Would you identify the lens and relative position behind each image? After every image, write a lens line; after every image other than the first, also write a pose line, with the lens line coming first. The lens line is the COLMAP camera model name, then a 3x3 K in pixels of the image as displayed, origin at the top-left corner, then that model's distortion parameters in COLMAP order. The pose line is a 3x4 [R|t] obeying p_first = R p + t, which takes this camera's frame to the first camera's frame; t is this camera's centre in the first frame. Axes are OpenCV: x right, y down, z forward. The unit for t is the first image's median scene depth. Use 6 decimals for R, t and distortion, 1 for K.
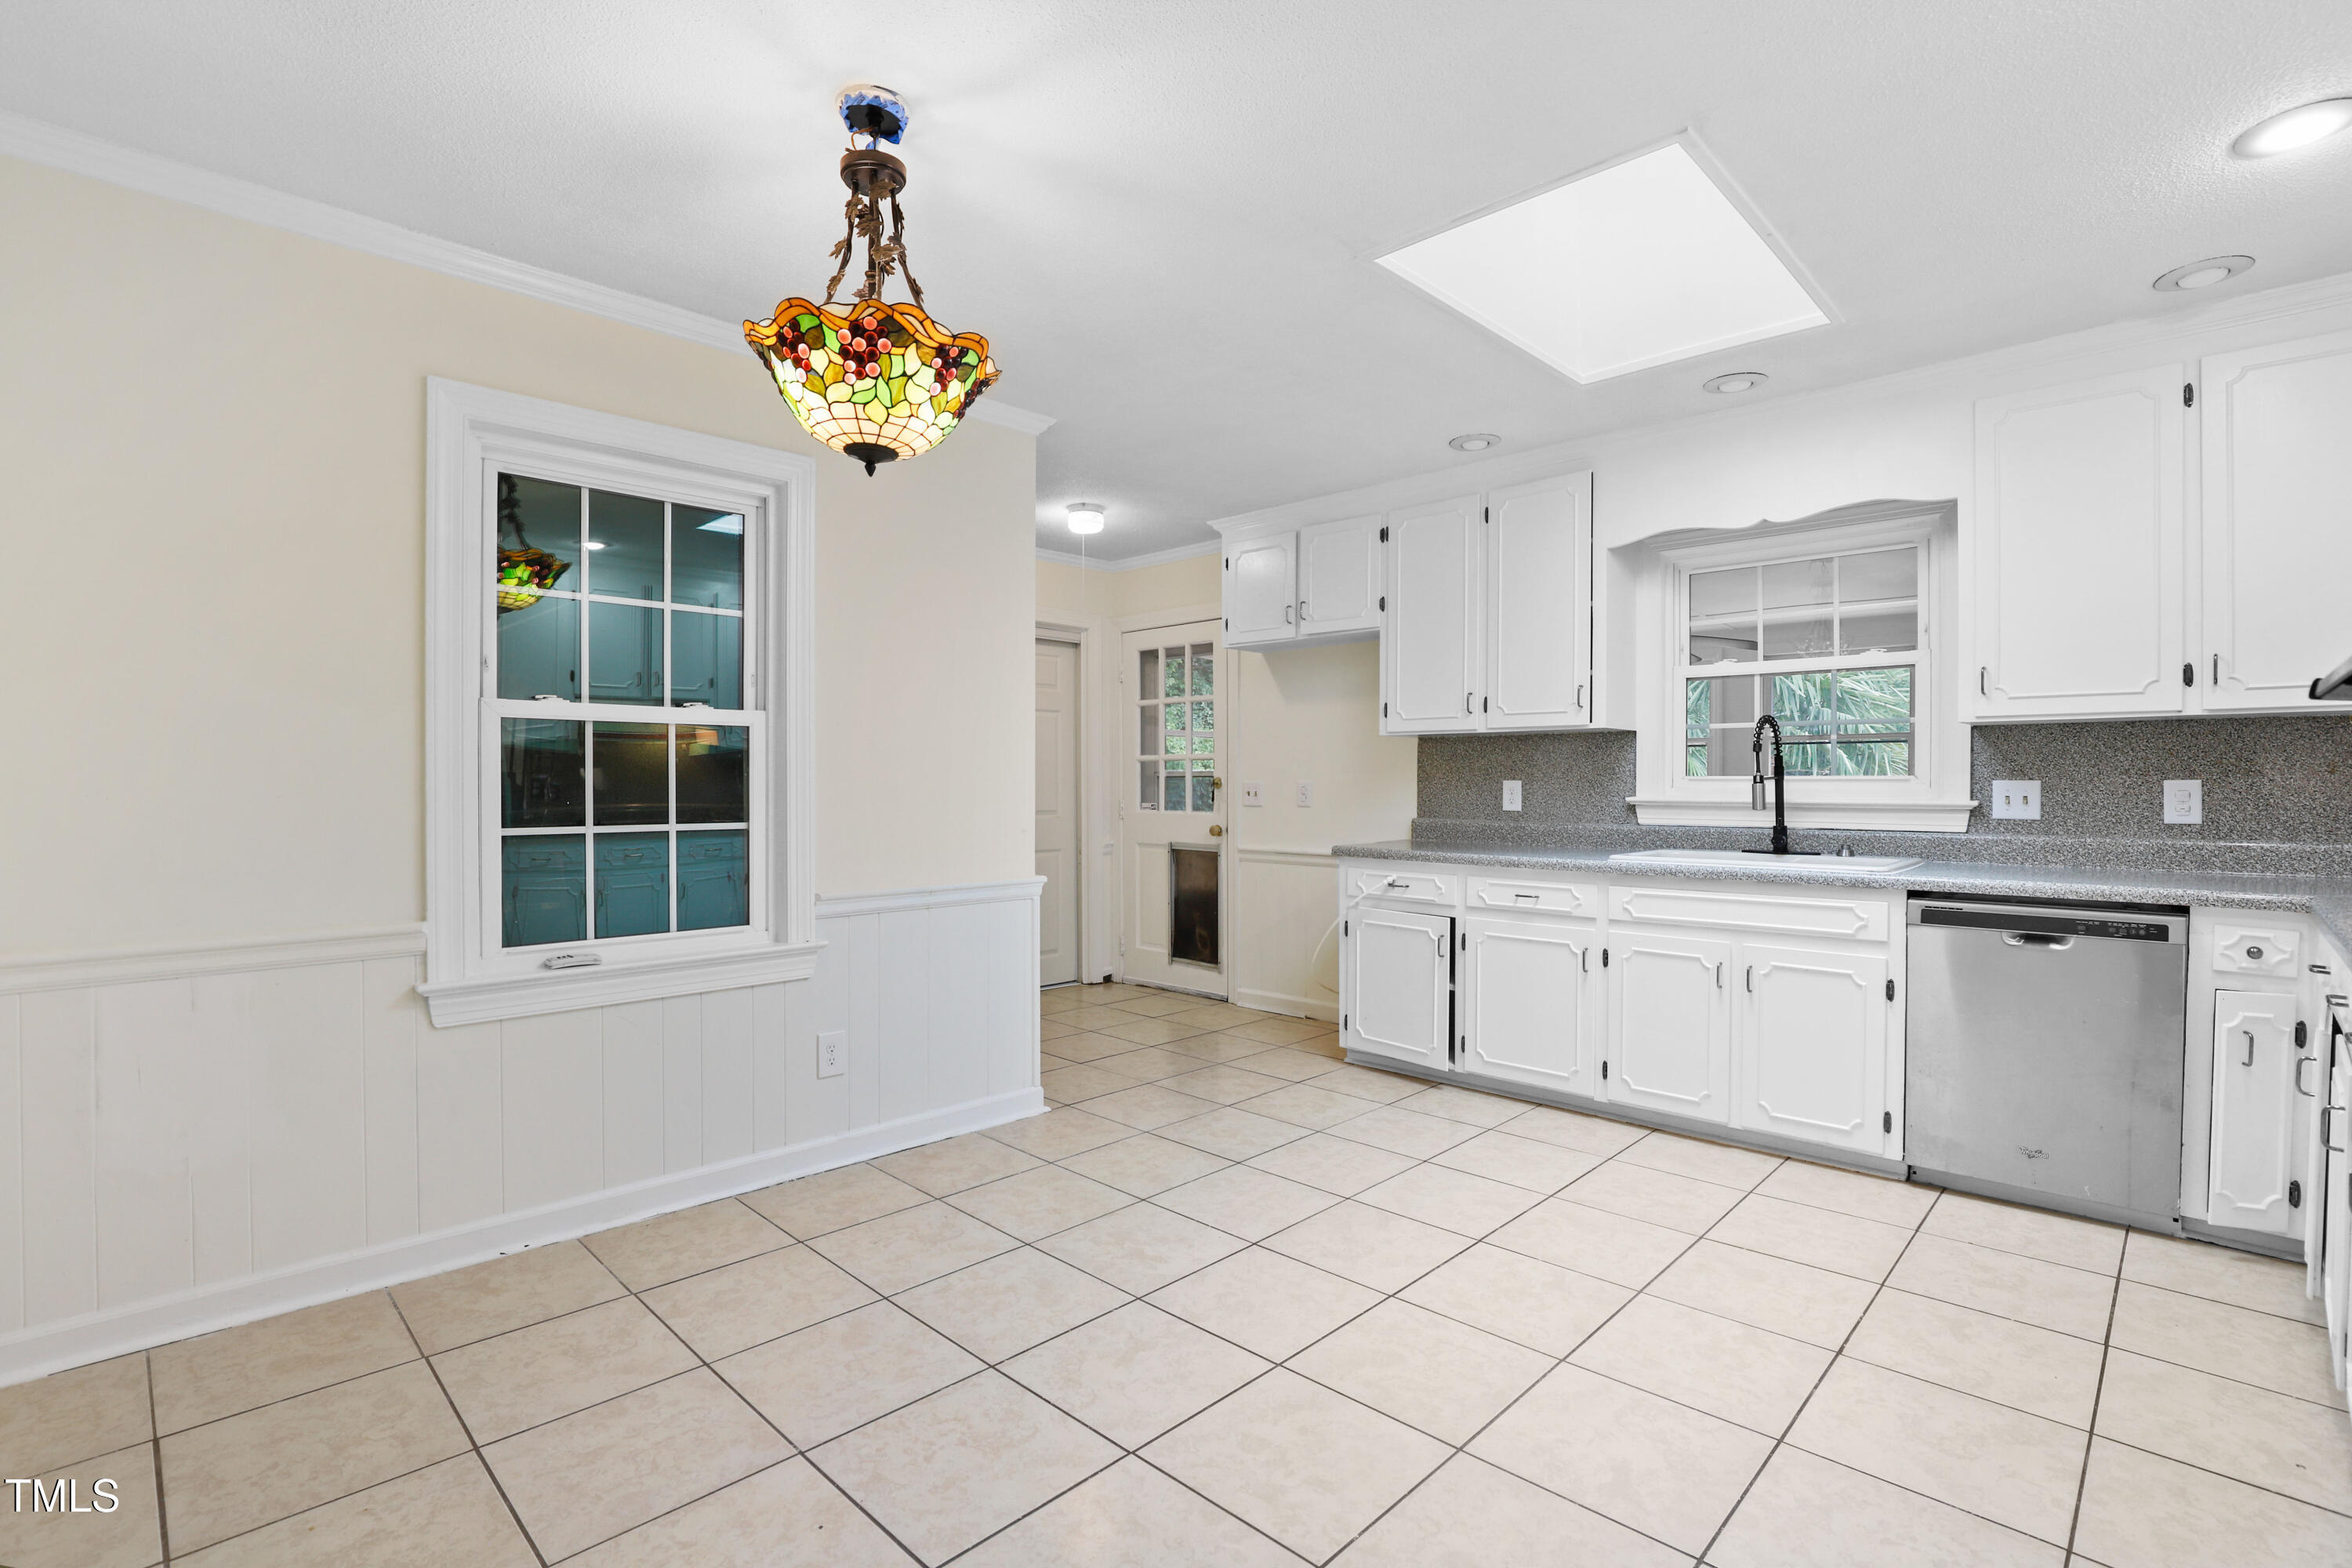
lens RADIAL K [[1113.0, 0, 1169.6], [0, 1113.0, 799.7], [0, 0, 1]] dist [-0.026493, 0.003172]
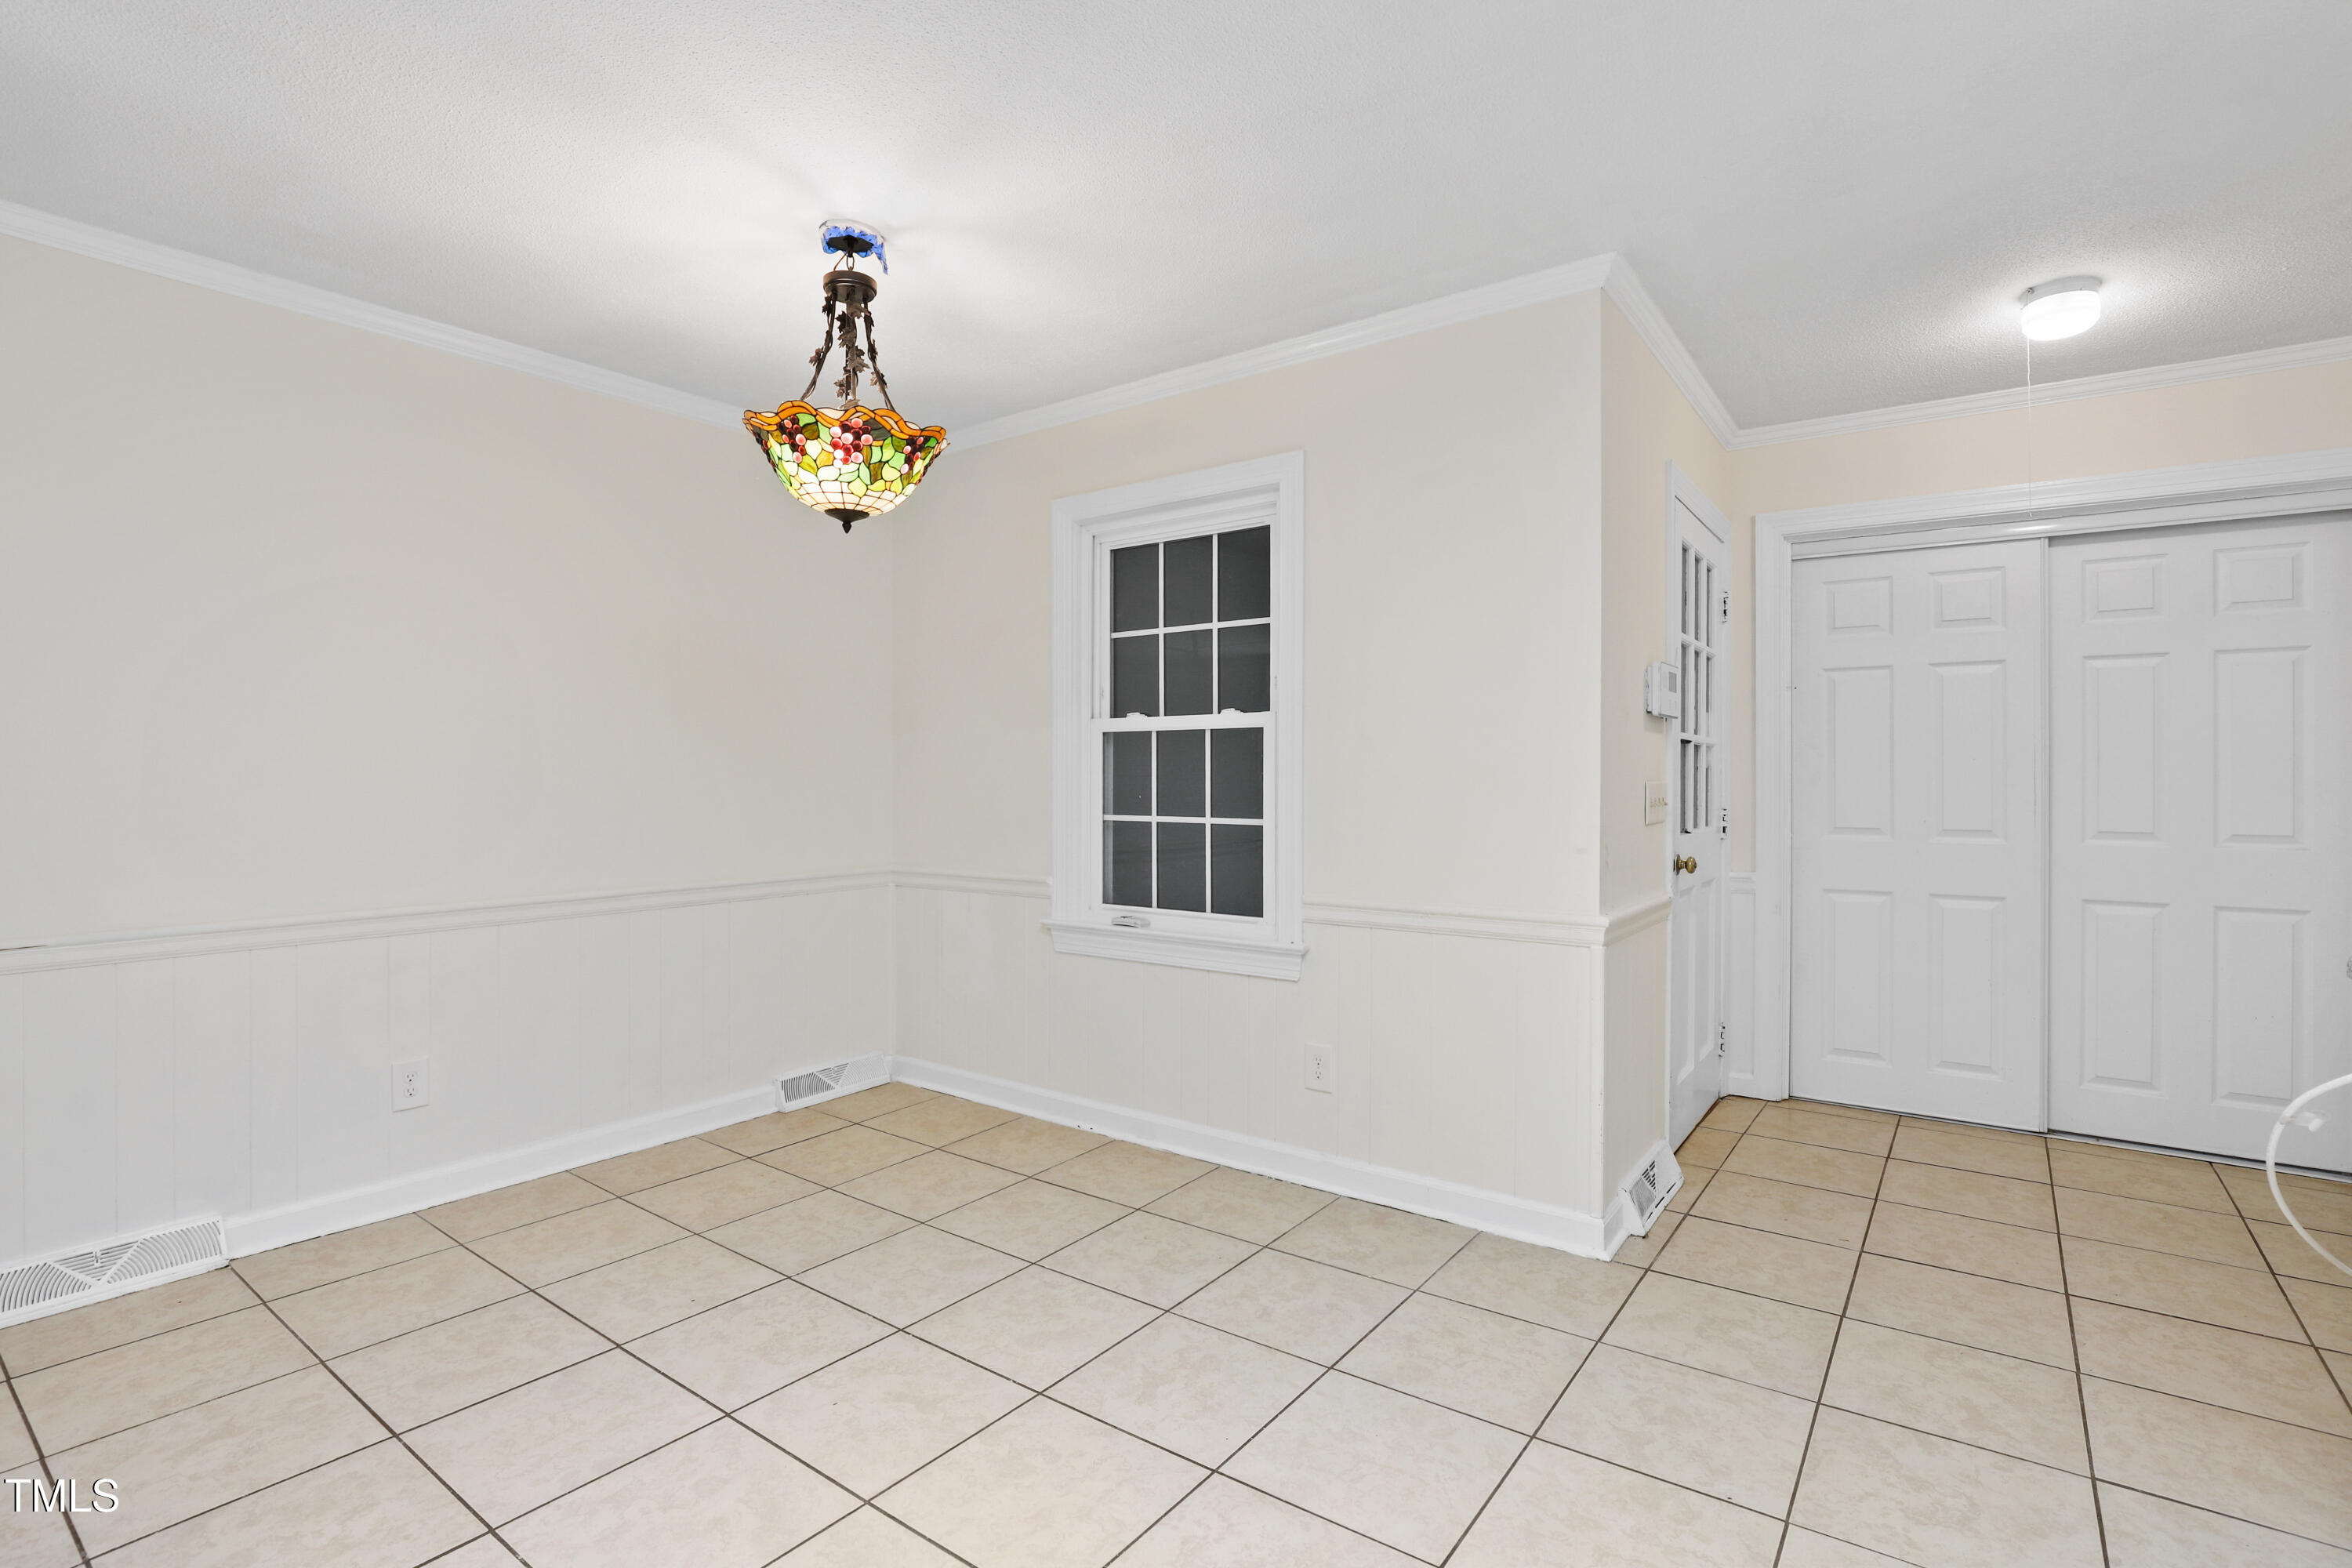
lens RADIAL K [[1113.0, 0, 1160.1], [0, 1113.0, 781.5], [0, 0, 1]] dist [-0.026493, 0.003172]
pose [[0.121270, 0.002674, -0.992616, 0.630454], [-0.014522, 0.999894, 0.000919, -0.014121], [0.992513, 0.014304, 0.121296, 0.757158]]
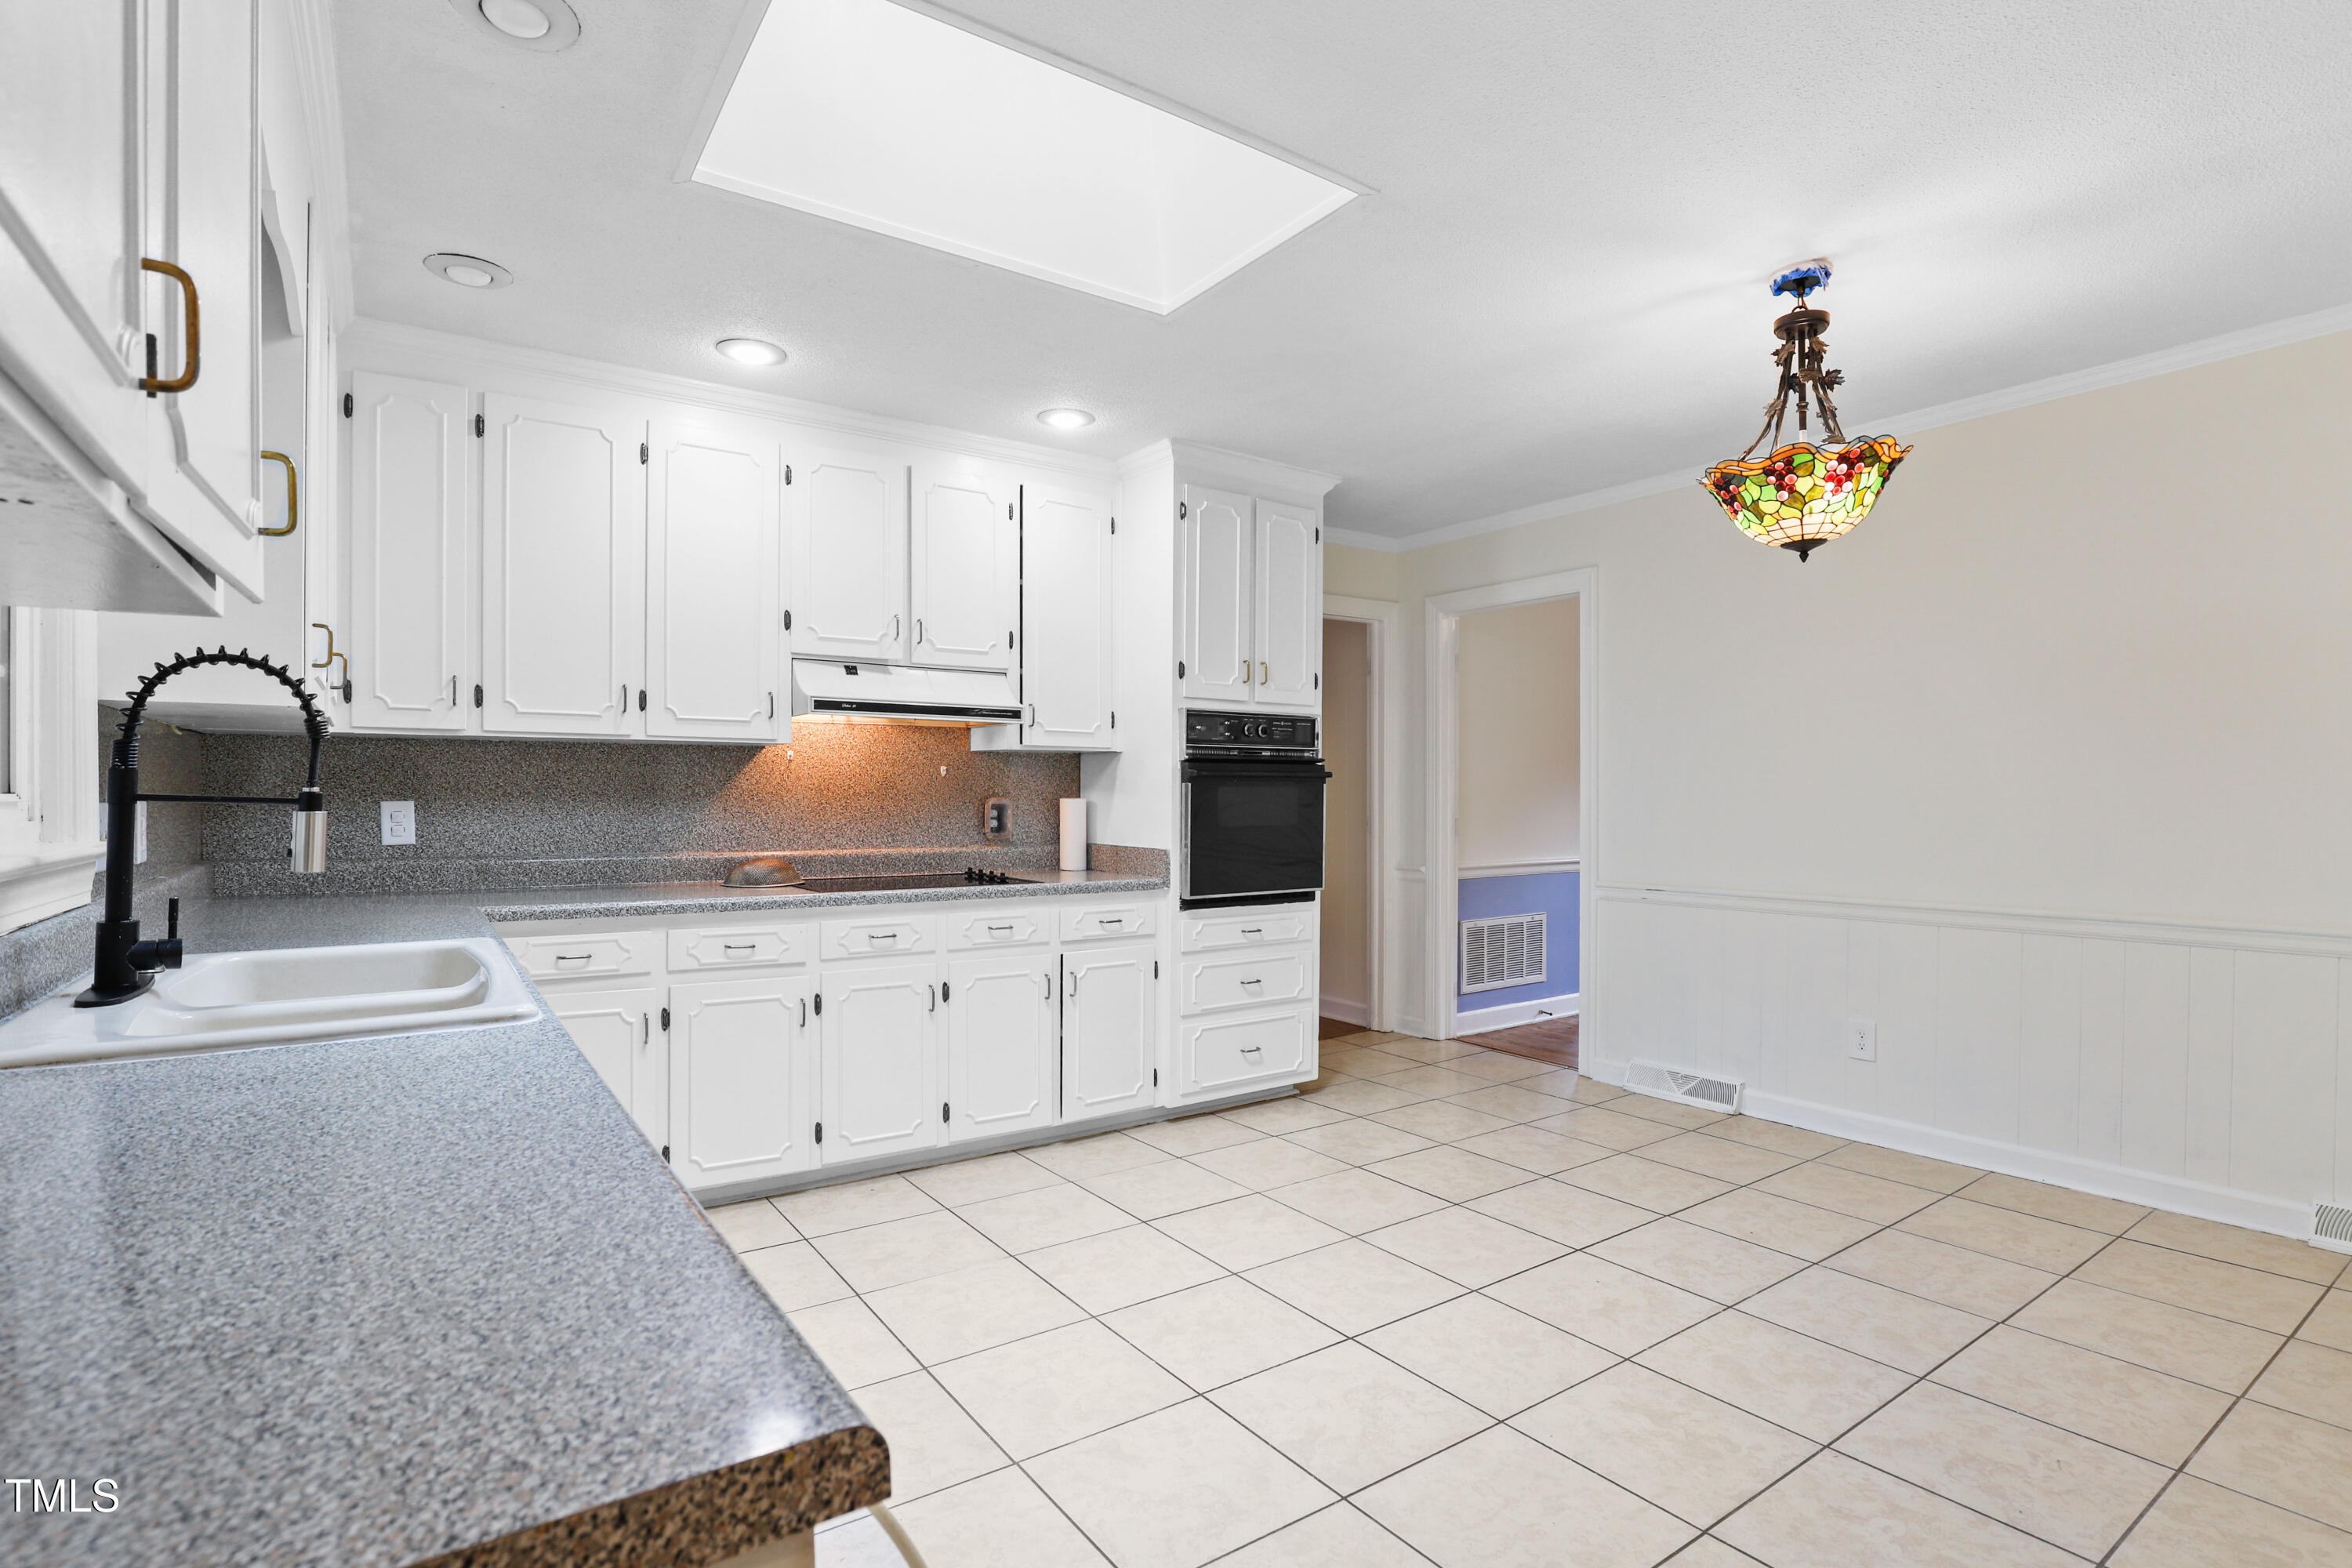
lens RADIAL K [[1113.0, 0, 1175.6], [0, 1113.0, 800.1], [0, 0, 1]] dist [-0.026493, 0.003172]
pose [[-0.983381, 0.000272, 0.181553, 0.135503], [0.004334, 0.999749, 0.021978, -0.029534], [-0.181502, 0.022400, -0.983135, 1.512470]]
